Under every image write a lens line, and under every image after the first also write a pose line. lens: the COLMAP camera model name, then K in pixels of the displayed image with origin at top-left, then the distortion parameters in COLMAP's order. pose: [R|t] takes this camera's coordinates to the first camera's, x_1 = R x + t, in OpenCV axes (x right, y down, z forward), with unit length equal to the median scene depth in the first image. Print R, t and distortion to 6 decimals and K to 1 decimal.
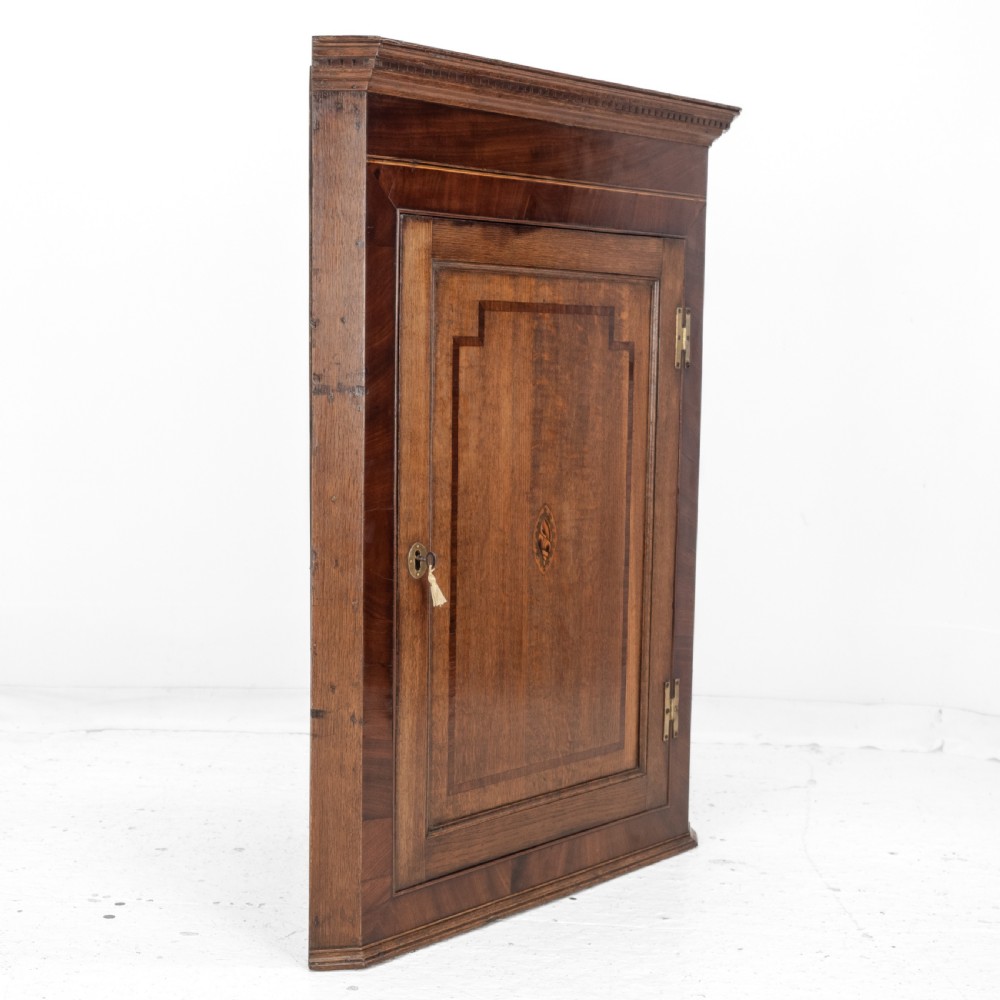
lens RADIAL K [[1718.5, 0, 499.7], [0, 1718.5, 480.3], [0, 0, 1]] dist [0.030244, -0.010018]
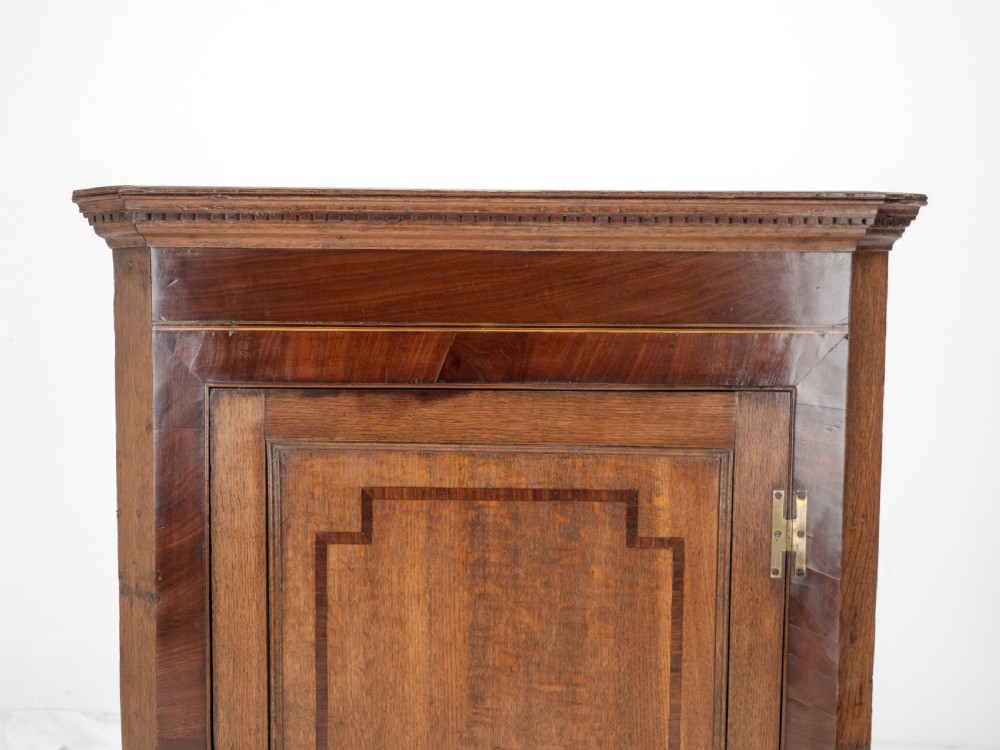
lens RADIAL K [[1254.8, 0, 500.0], [0, 1254.8, 375.0], [0, 0, 1]] dist [0.018468, -0.027619]
pose [[0.674148, 0.057745, -0.736336, 0.443045], [-0.055486, 0.998081, 0.027472, -0.172305], [0.736509, 0.022336, 0.676058, 0.647706]]
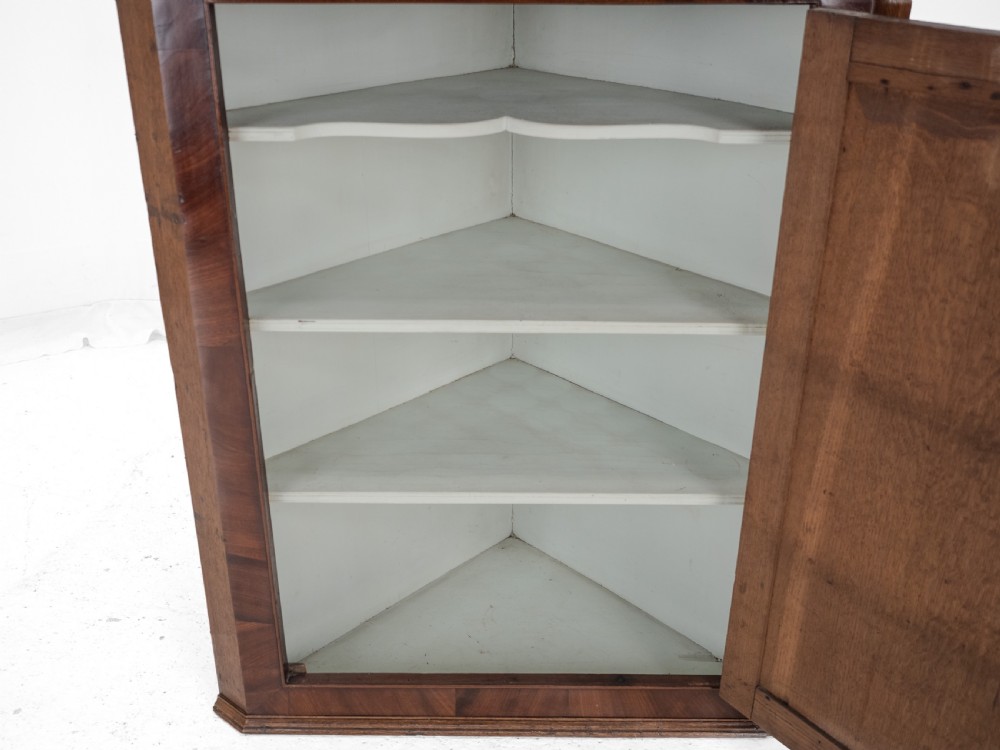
lens RADIAL K [[1026.0, 0, 500.0], [0, 1026.0, 375.0], [0, 0, 1]] dist [0.001596, -0.008820]
pose [[0.651863, 0.311559, -0.691379, 0.381413], [-0.049494, 0.927240, 0.371182, -0.166436], [0.756720, -0.207741, 0.619854, 0.717936]]
